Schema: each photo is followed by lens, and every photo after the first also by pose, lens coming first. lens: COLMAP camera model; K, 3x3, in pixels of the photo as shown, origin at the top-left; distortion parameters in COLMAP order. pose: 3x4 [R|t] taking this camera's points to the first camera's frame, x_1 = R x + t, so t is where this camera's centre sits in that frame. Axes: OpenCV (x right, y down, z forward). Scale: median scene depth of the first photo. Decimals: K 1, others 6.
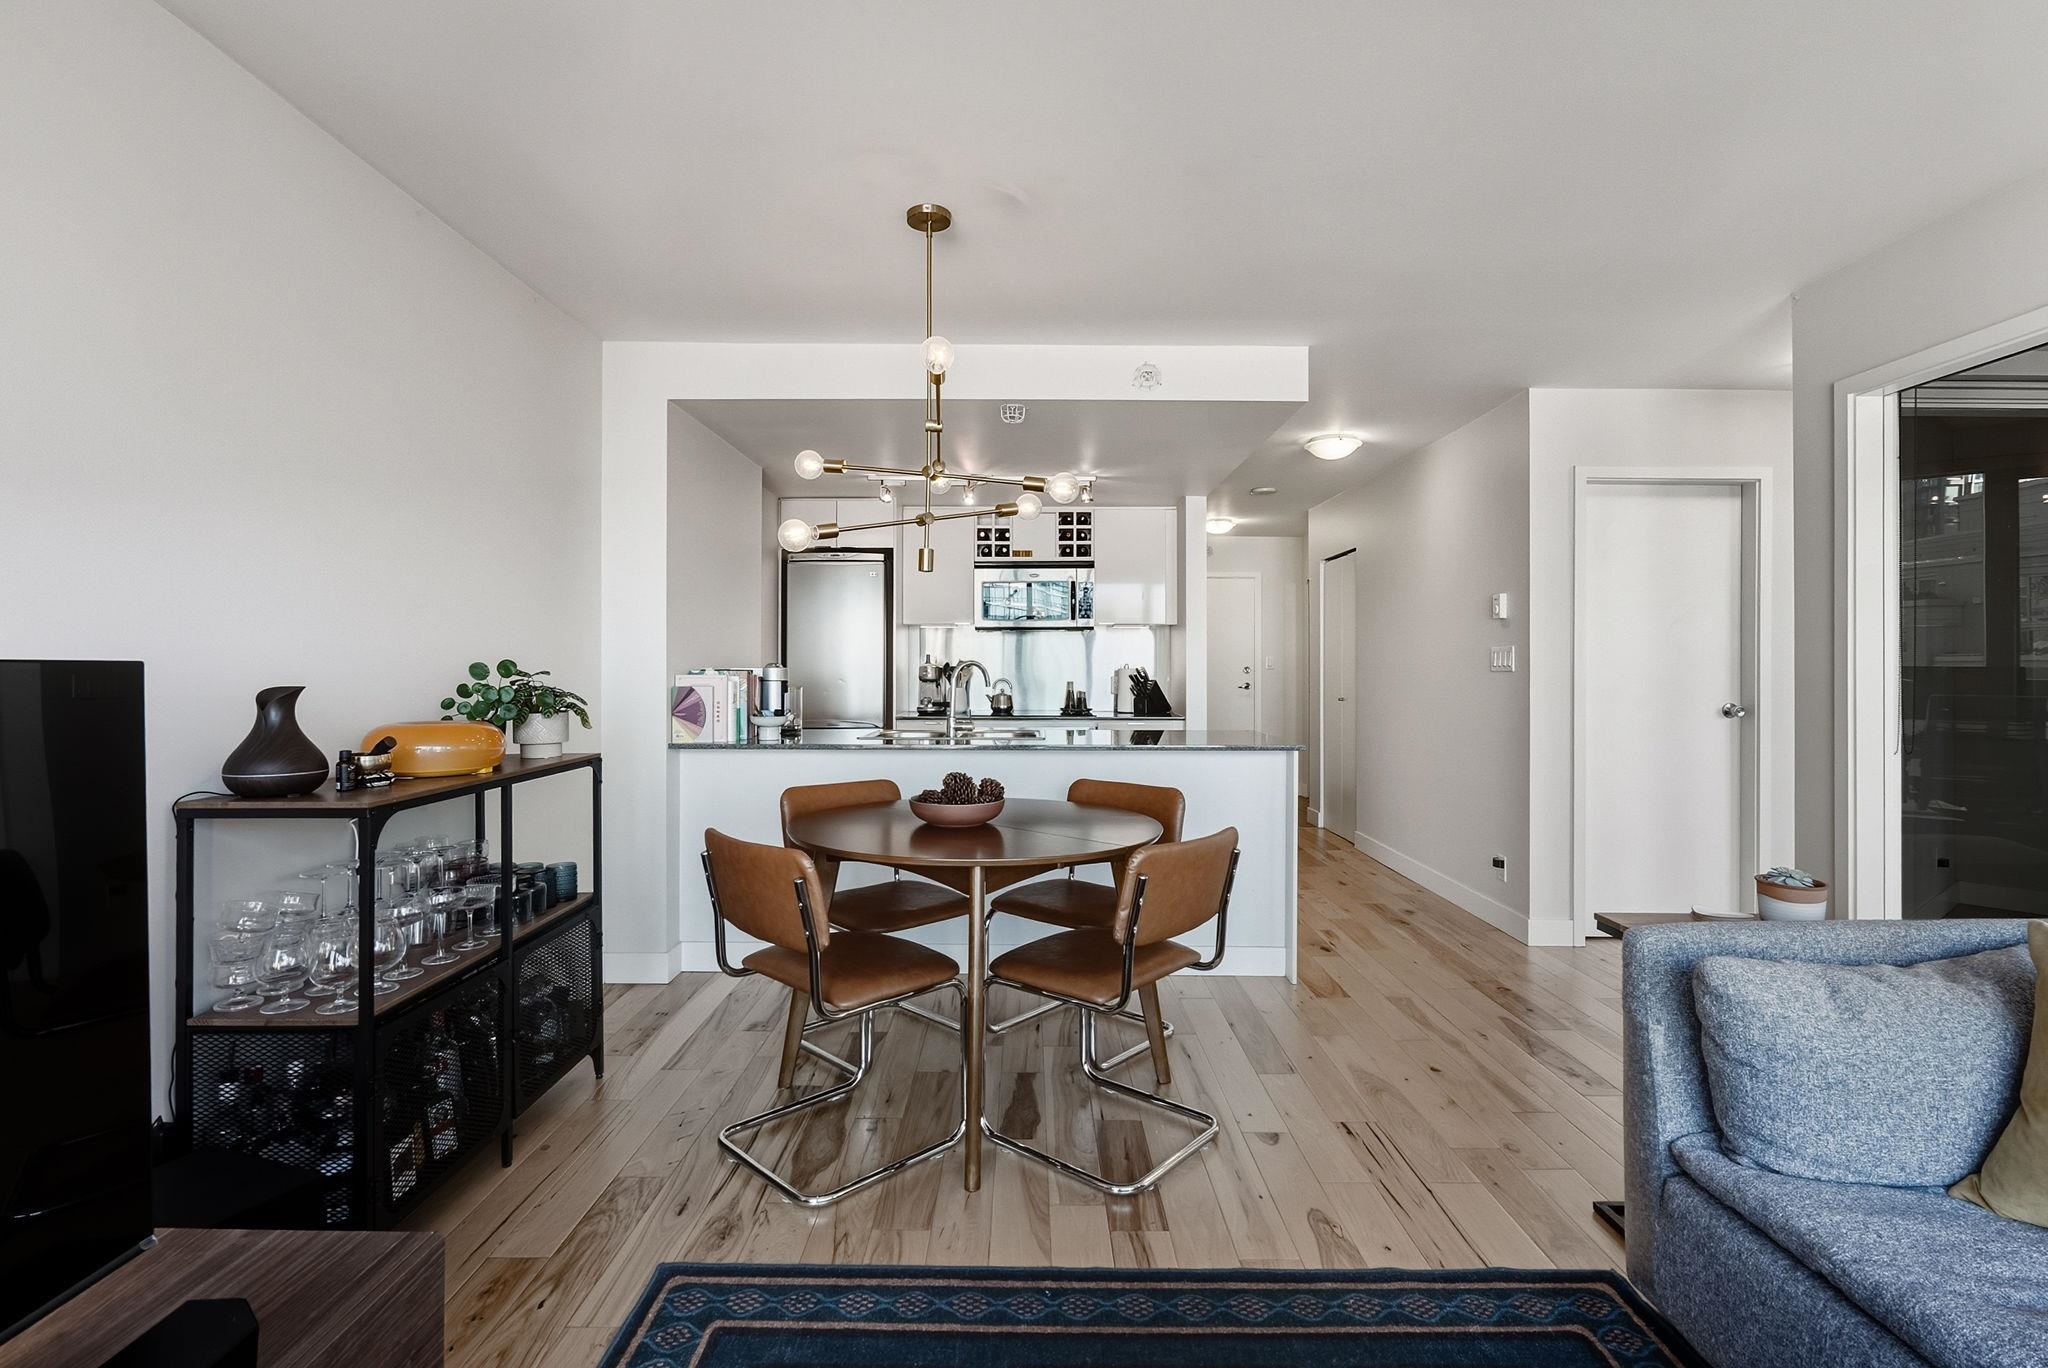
lens RADIAL K [[950.3, 0, 1026.5], [0, 950.3, 666.5], [0, 0, 1]] dist [-0.003112, 0.001426]
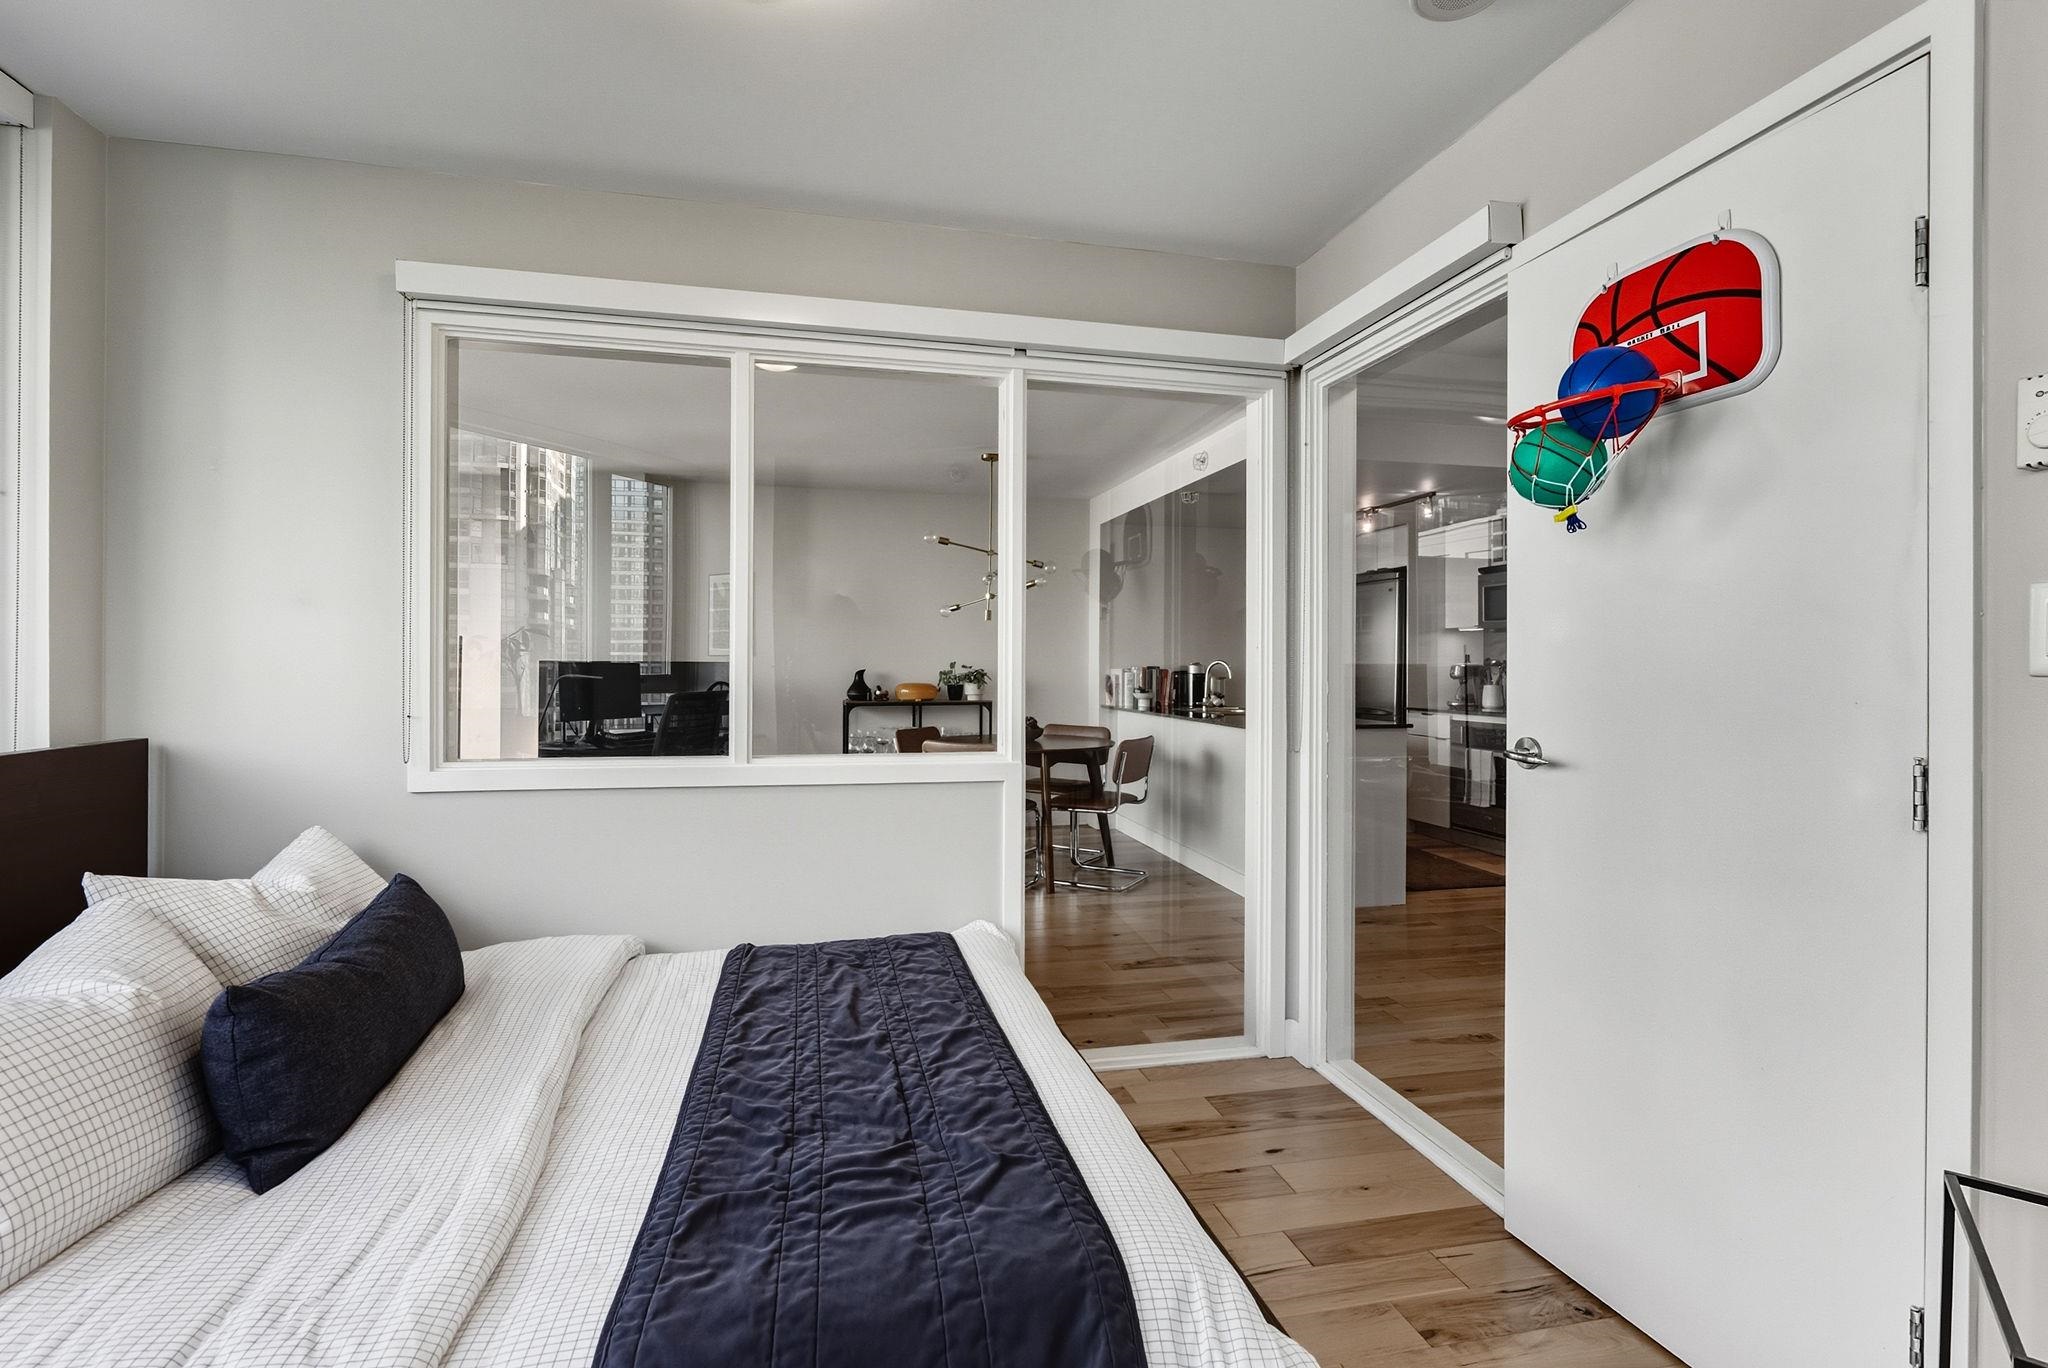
lens RADIAL K [[971.5, 0, 1030.7], [0, 971.5, 675.1], [0, 0, 1]] dist [-0.003185, 0.000129]
pose [[0.235351, 0.011493, -0.971842, 1.488060], [-0.003701, 0.999933, 0.010929, 0.000992], [0.971903, 0.001025, 0.235378, 0.405797]]
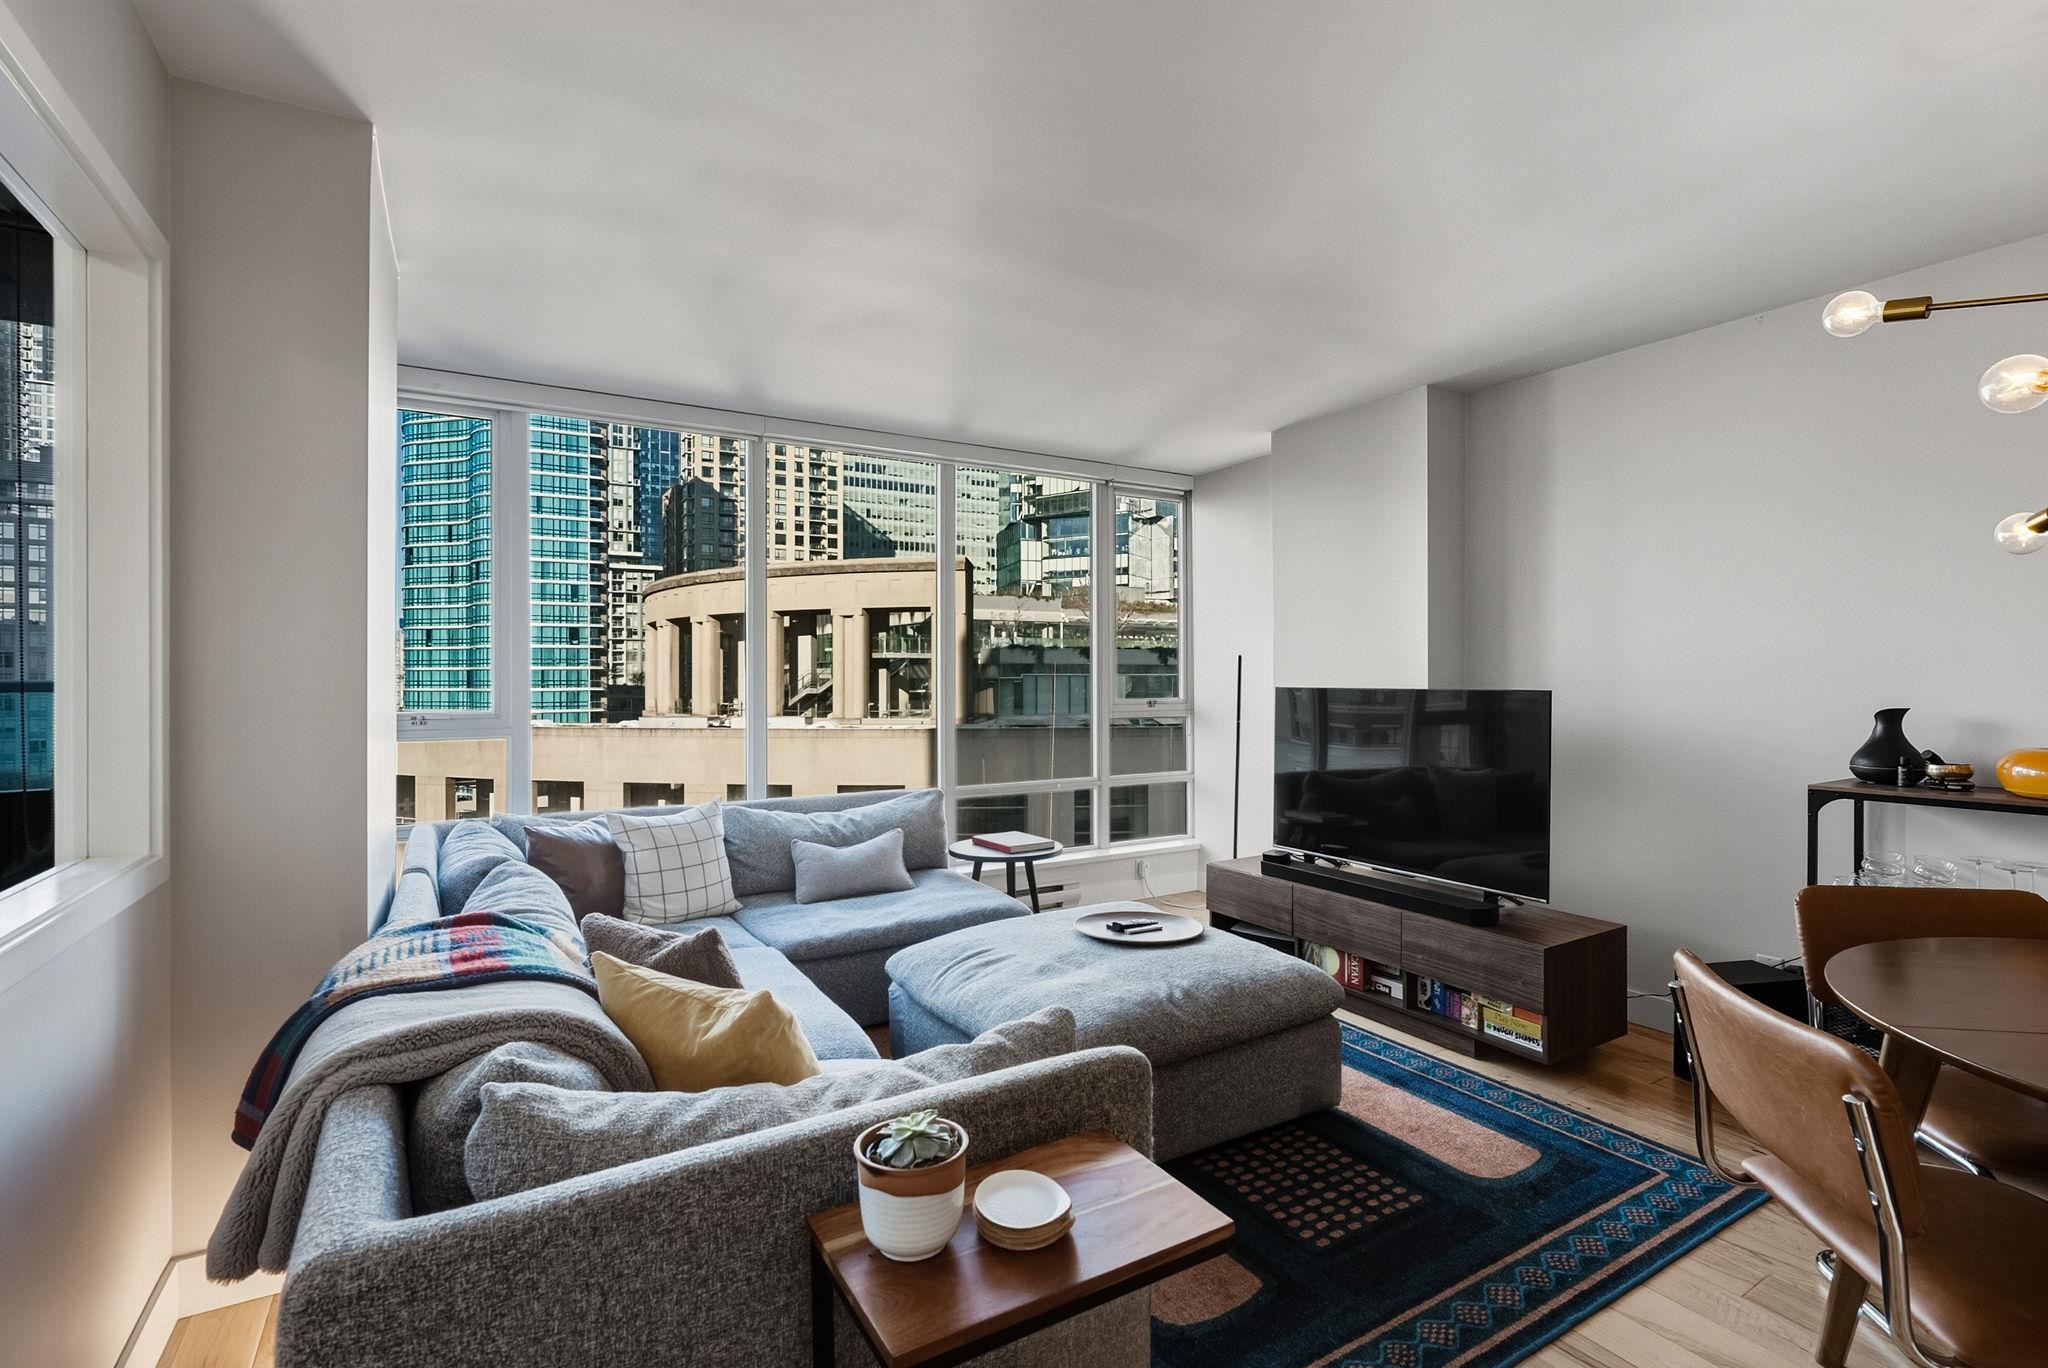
lens RADIAL K [[942.9, 0, 1022.9], [0, 942.9, 678.4], [0, 0, 1]] dist [-0.003992, 0.003921]
pose [[-0.856931, 0.002950, -0.515423, 0.557900], [0.003746, 0.999993, -0.000505, -0.013954], [0.515418, -0.002364, -0.856936, 0.813356]]
